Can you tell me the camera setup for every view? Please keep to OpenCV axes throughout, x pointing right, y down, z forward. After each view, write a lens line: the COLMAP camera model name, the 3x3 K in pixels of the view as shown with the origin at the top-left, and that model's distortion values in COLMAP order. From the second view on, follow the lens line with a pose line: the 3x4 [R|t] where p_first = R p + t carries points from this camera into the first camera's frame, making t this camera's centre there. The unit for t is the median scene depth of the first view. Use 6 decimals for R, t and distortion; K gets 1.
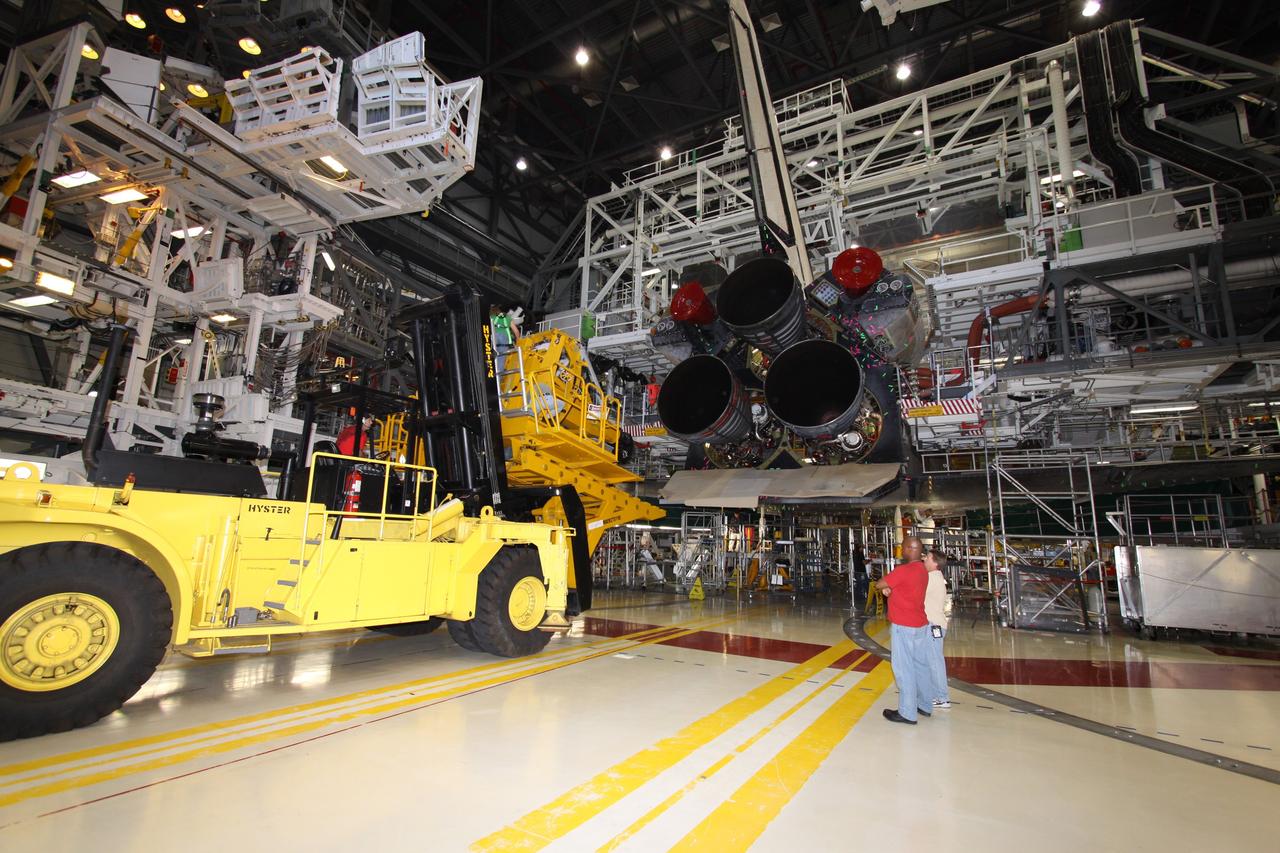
lens RADIAL K [[590.7, 0, 640.0], [0, 590.7, 426.5], [0, 0, 1]] dist [0.014749, 0.000248]
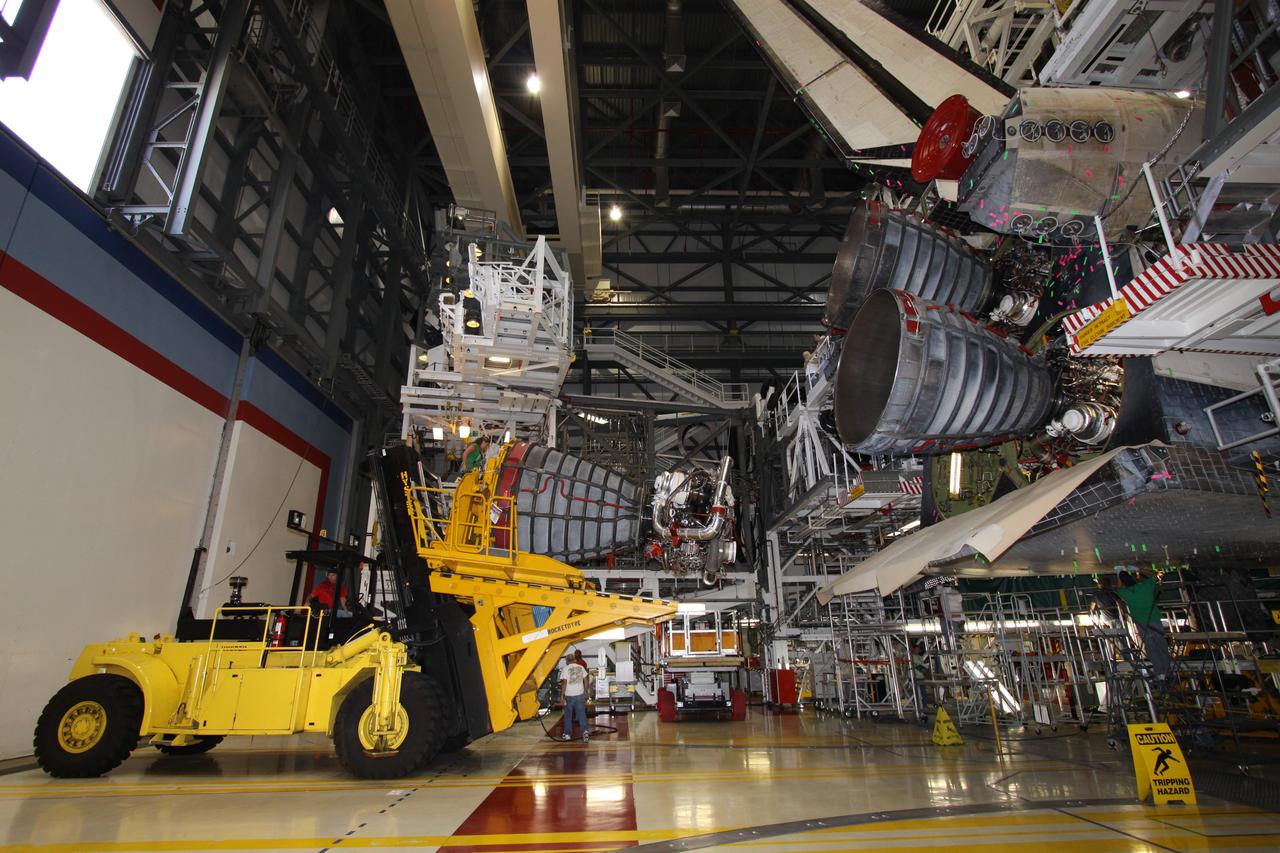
lens RADIAL K [[650.3, 0, 640.0], [0, 650.3, 426.5], [0, 0, 1]] dist [-0.002054, -0.000217]
pose [[0.546420, -0.316617, -0.775357, 1.233304], [0.192913, 0.948475, -0.251357, 0.189569], [0.814991, -0.012230, 0.579345, 0.776199]]
